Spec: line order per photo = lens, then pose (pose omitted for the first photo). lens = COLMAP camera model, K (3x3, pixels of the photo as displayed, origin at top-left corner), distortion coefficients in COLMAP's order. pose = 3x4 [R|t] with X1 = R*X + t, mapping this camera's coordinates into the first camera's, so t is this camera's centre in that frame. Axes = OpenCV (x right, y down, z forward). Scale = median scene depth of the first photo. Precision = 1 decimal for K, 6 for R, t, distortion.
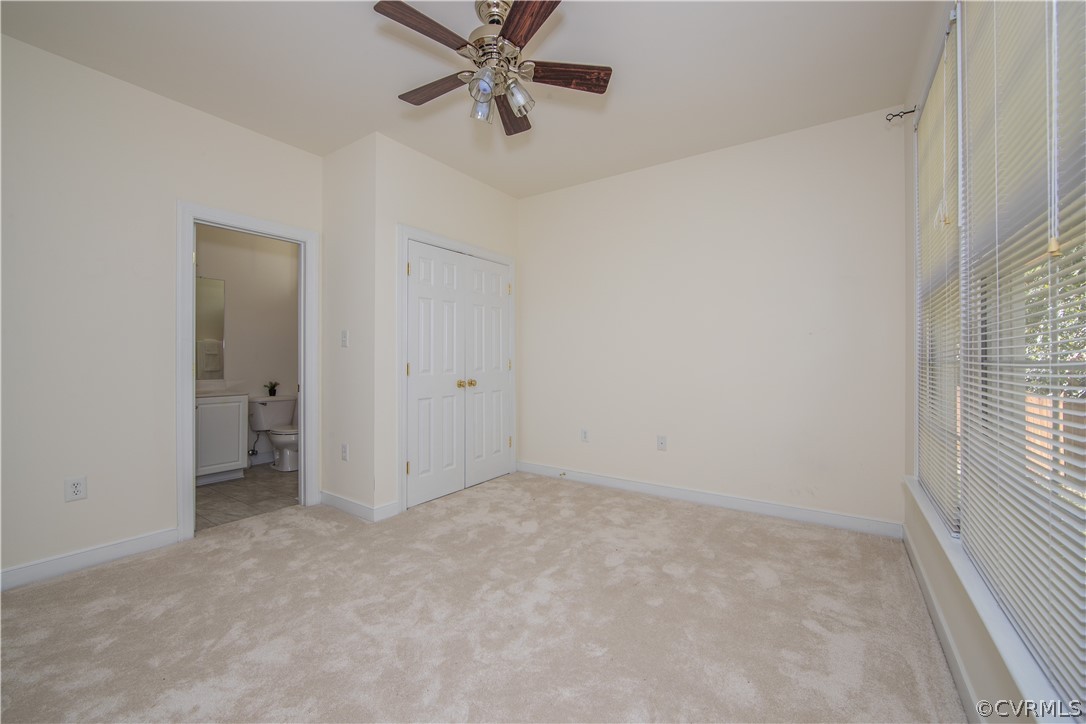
lens RADIAL K [[438.2, 0, 547.6], [0, 438.2, 359.4], [0, 0, 1]] dist [-0.012955, 0.000302]
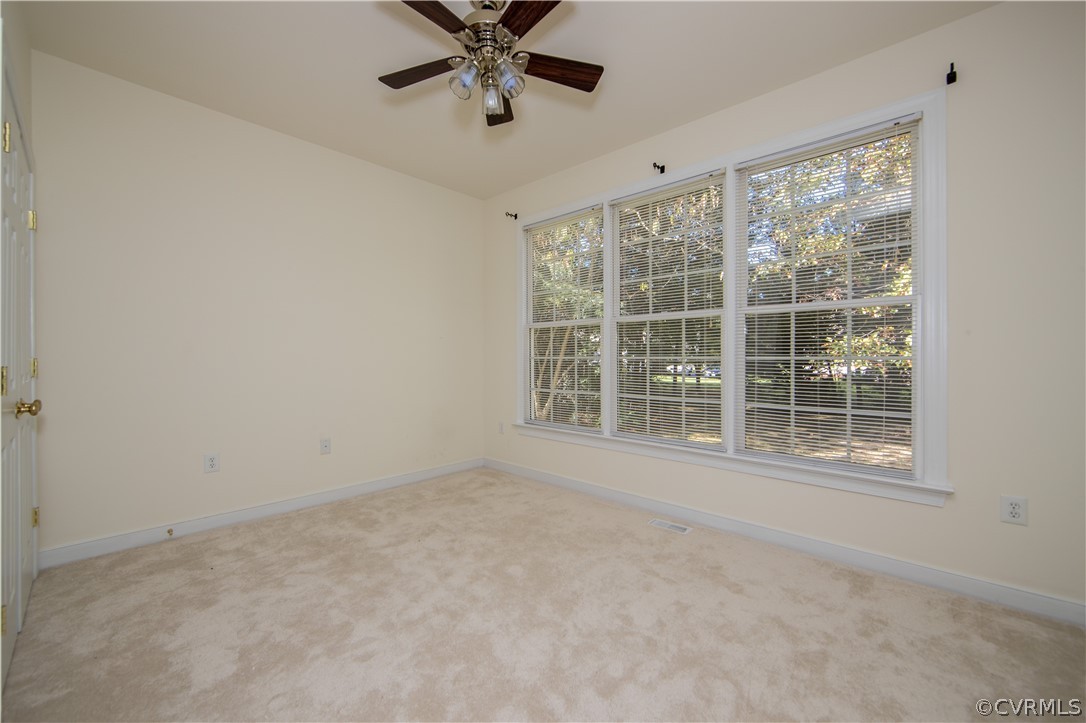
lens RADIAL K [[438.2, 0, 547.6], [0, 438.2, 358.9], [0, 0, 1]] dist [-0.012955, 0.000302]
pose [[0.149700, -0.007057, 0.988706, -0.610929], [0.001310, 0.999975, 0.006939, 0.001312], [-0.988731, 0.000257, 0.149705, 0.414826]]
